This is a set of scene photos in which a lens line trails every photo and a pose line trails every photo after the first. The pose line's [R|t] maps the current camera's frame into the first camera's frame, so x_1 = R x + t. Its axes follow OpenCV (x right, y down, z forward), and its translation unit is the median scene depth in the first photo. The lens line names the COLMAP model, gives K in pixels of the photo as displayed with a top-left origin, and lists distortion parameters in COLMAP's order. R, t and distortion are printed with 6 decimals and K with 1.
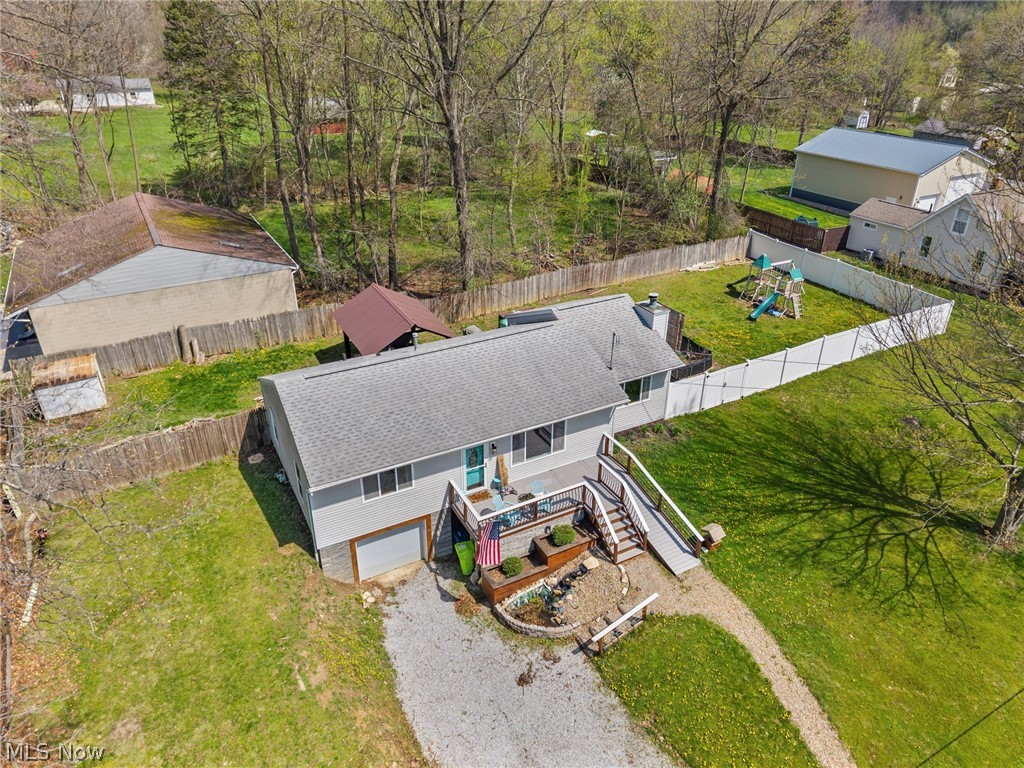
lens RADIAL K [[712.0, 0, 513.6], [0, 712.0, 353.7], [0, 0, 1]] dist [0.023390, -0.002407]
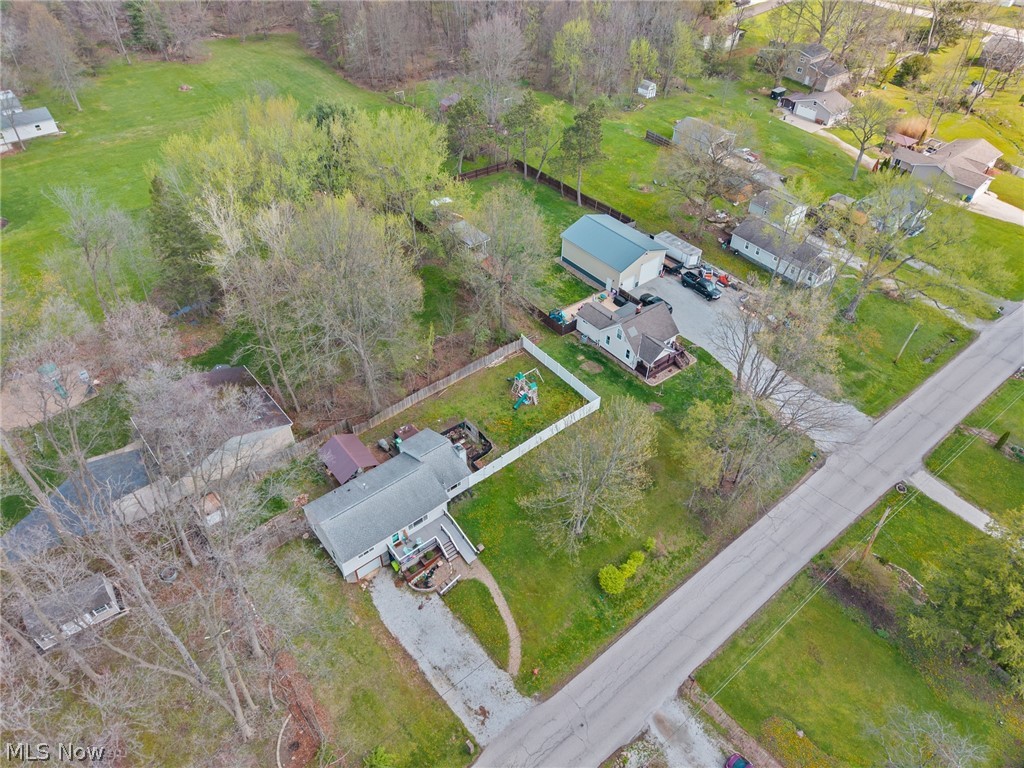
lens RADIAL K [[691.0, 0, 512.0], [0, 691.0, 384.0], [0, 0, 1]] dist [0.032826, 0.000663]
pose [[0.983478, -0.120077, 0.135475, 0.102485], [0.074468, 0.950450, 0.301826, -1.222780], [-0.165005, -0.286750, 0.943688, -1.491426]]
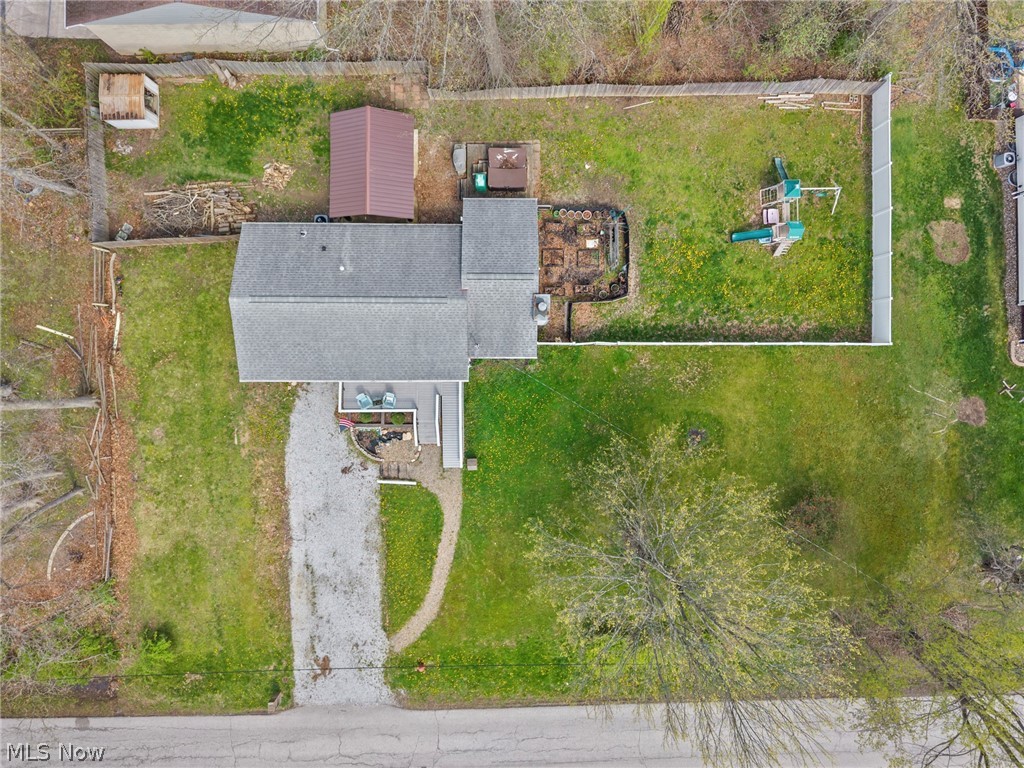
lens RADIAL K [[712.0, 0, 513.6], [0, 712.0, 353.7], [0, 0, 1]] dist [0.023390, -0.002407]
pose [[0.879602, 0.475692, -0.004219, 0.245592], [-0.217941, 0.410845, 0.885273, -1.345486], [0.422850, -0.777768, 0.465053, 0.464841]]
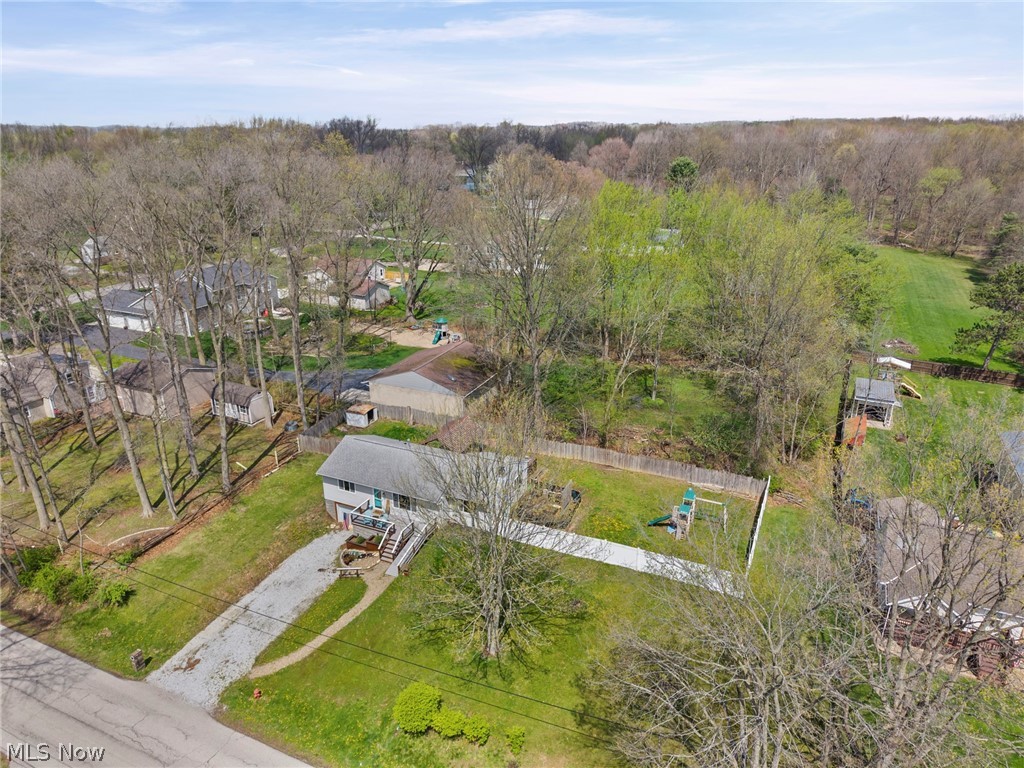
lens RADIAL K [[694.4, 0, 512.9], [0, 694.4, 356.2], [0, 0, 1]] dist [0.012771, 0.000945]
pose [[0.598716, 0.248051, -0.761584, 1.925265], [-0.341859, 0.939019, 0.037091, -0.543423], [0.724342, 0.238148, 0.647004, -0.291889]]
